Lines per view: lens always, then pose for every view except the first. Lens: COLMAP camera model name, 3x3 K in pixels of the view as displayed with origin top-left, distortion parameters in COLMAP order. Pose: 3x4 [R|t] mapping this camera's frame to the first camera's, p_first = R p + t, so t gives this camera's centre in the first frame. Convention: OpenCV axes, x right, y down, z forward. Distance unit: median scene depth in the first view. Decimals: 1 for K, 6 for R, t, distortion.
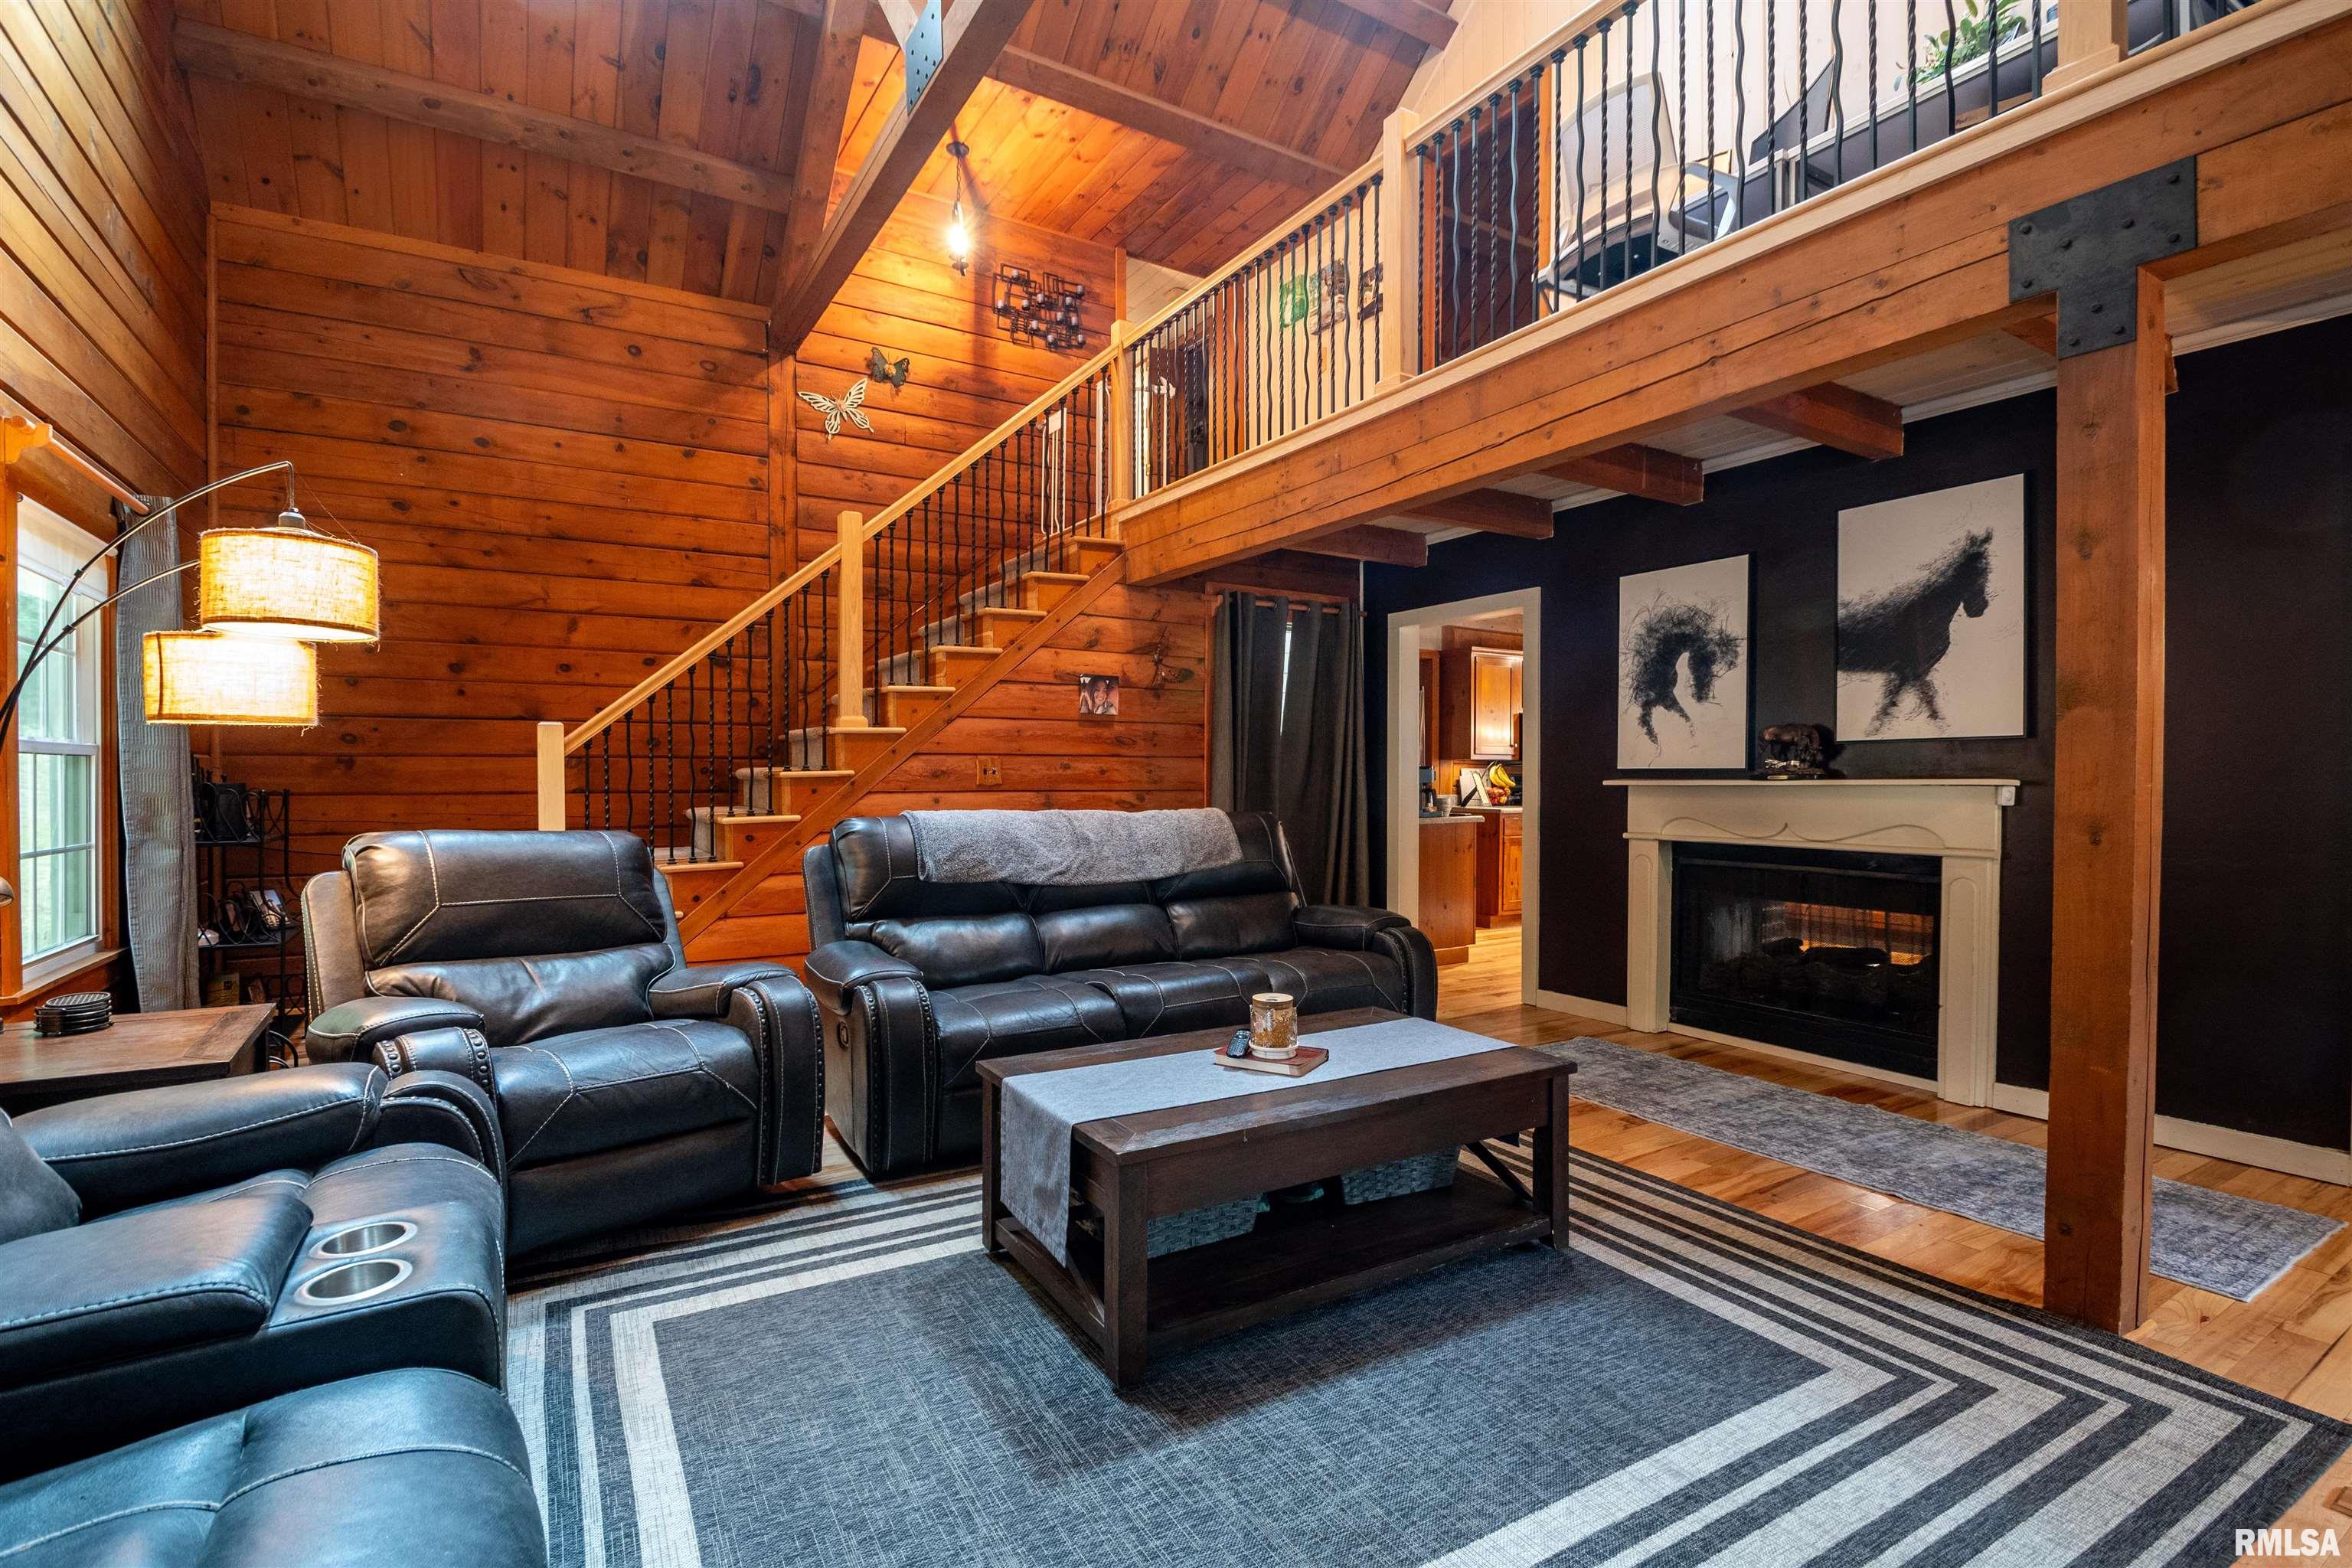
lens RADIAL K [[1032.0, 0, 1200.5], [0, 1032.0, 793.1], [0, 0, 1]] dist [0.016618, -0.015724]
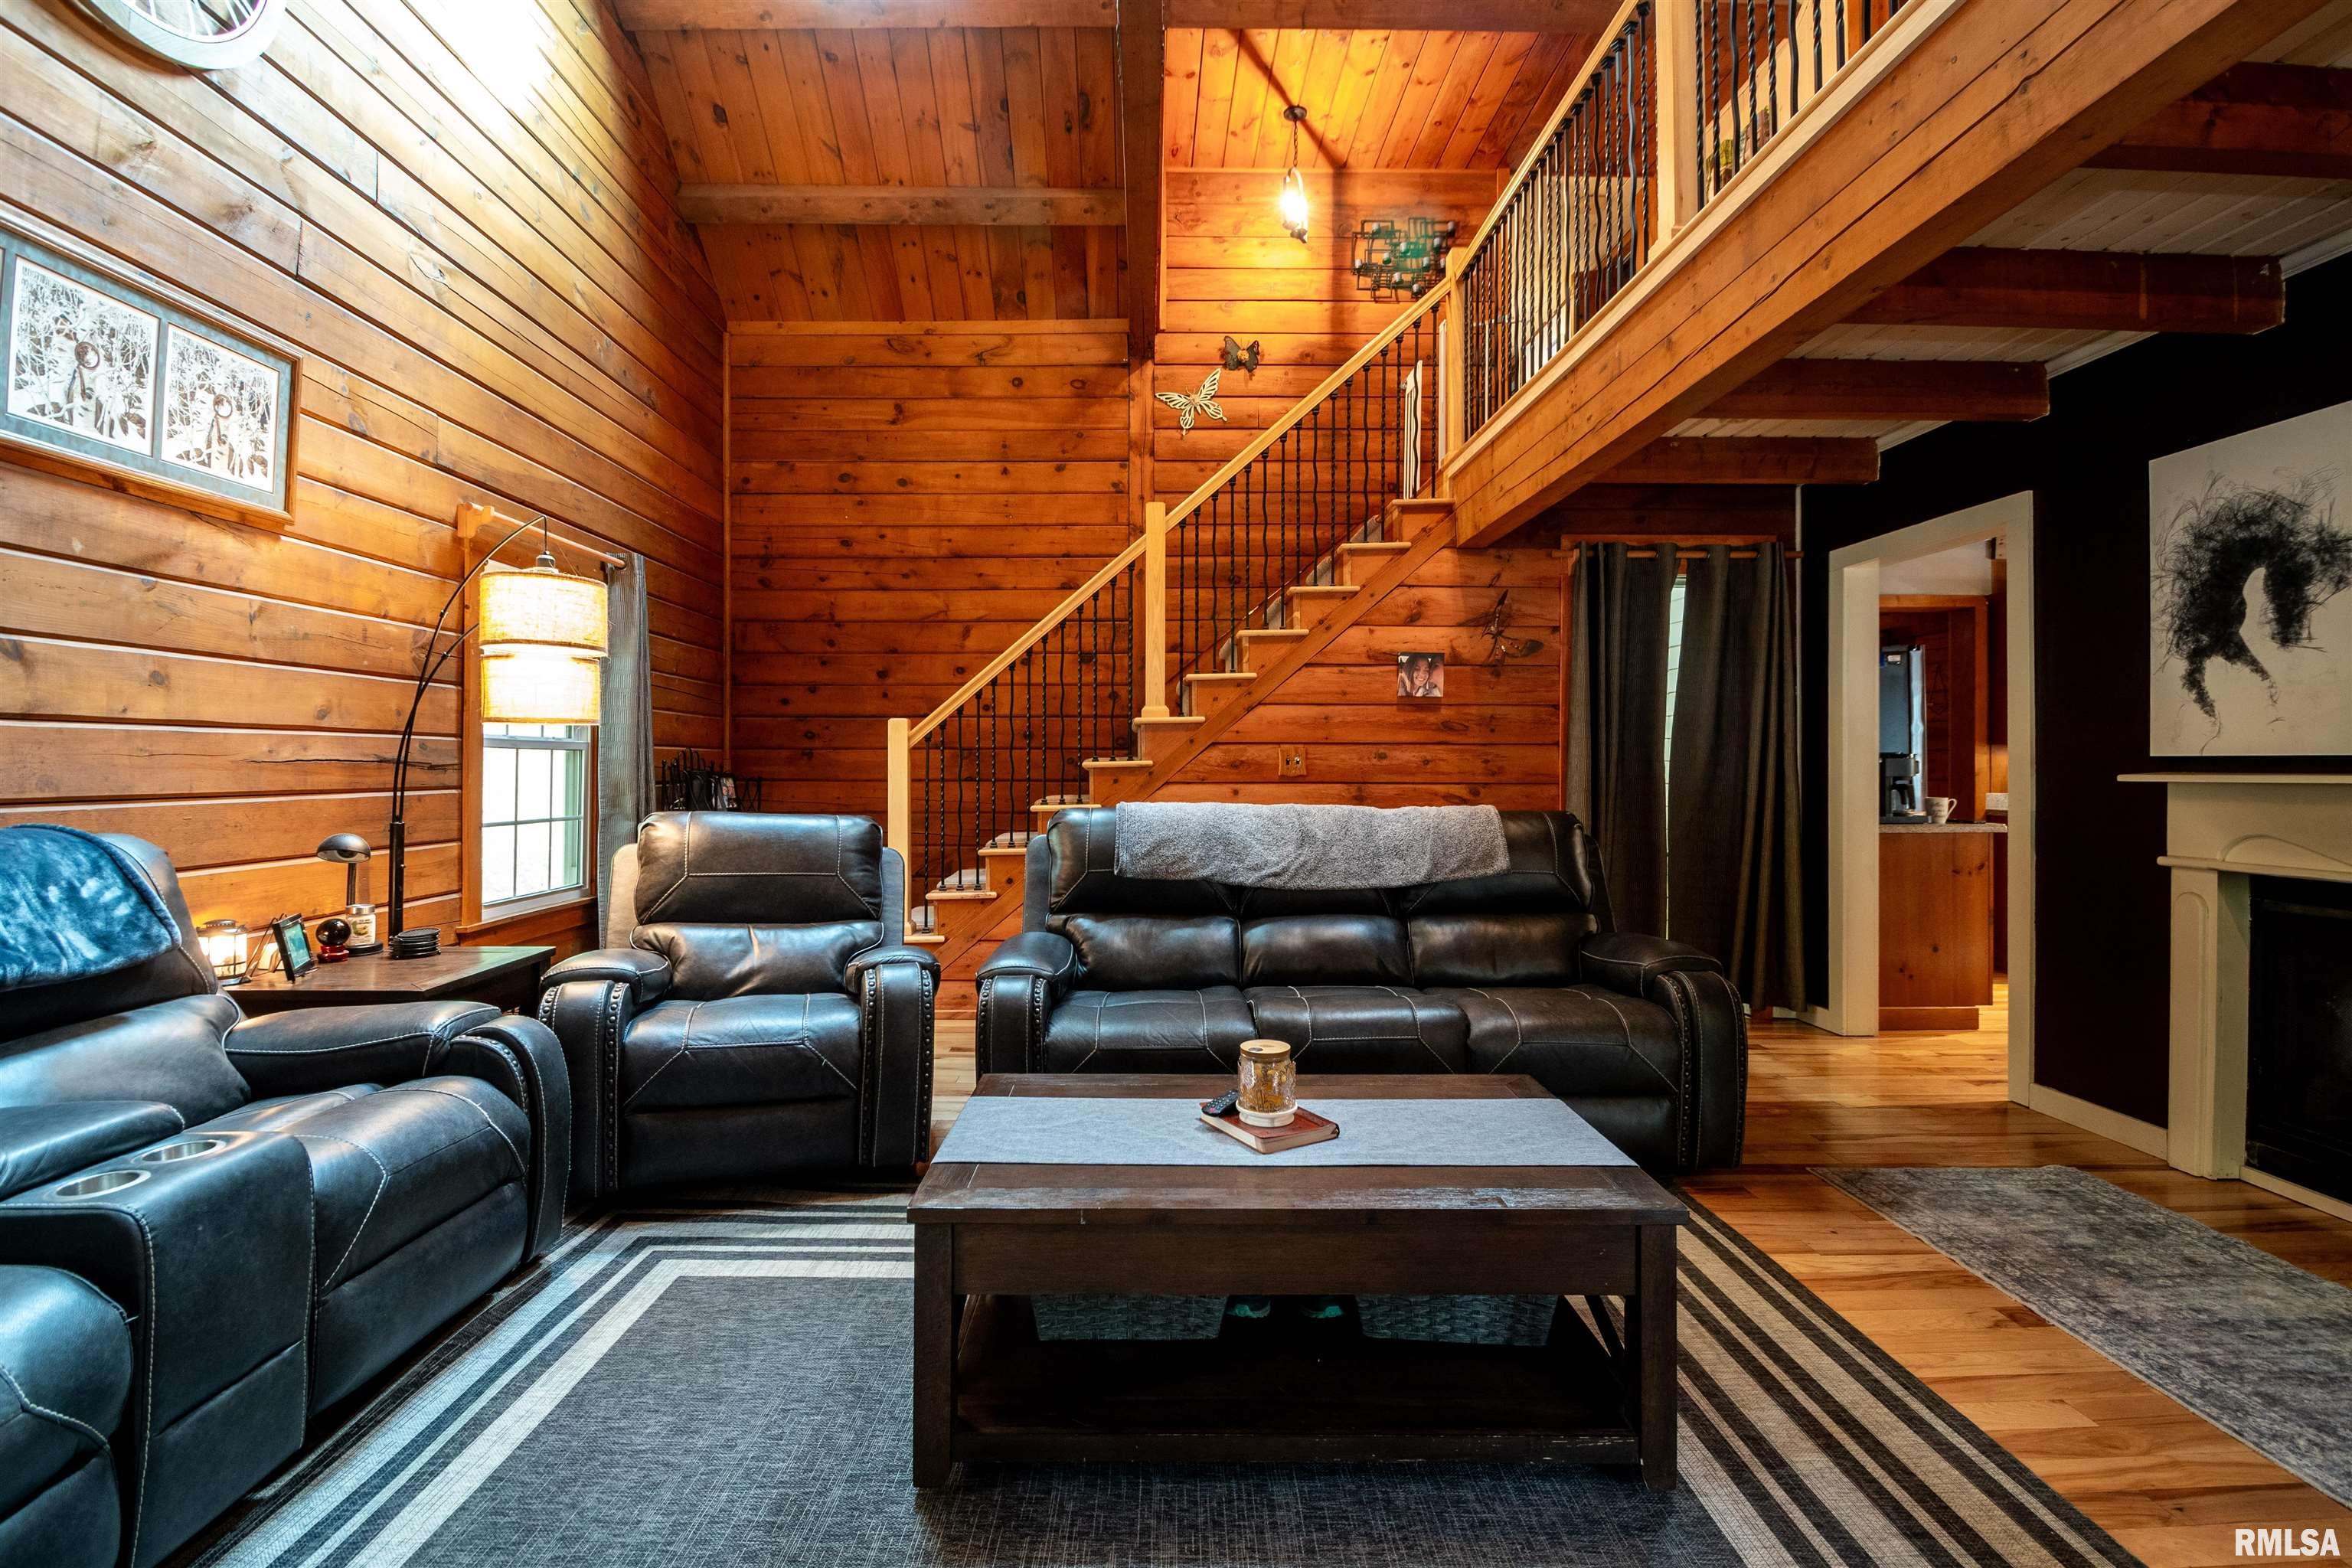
lens RADIAL K [[1064.3, 0, 1181.0], [0, 1064.3, 762.5], [0, 0, 1]] dist [0.017141, -0.017509]
pose [[0.869673, -0.000161, -0.493628, 0.210197], [-0.009732, 0.999800, -0.017473, -0.002623], [0.493532, 0.020000, 0.869498, 0.127975]]
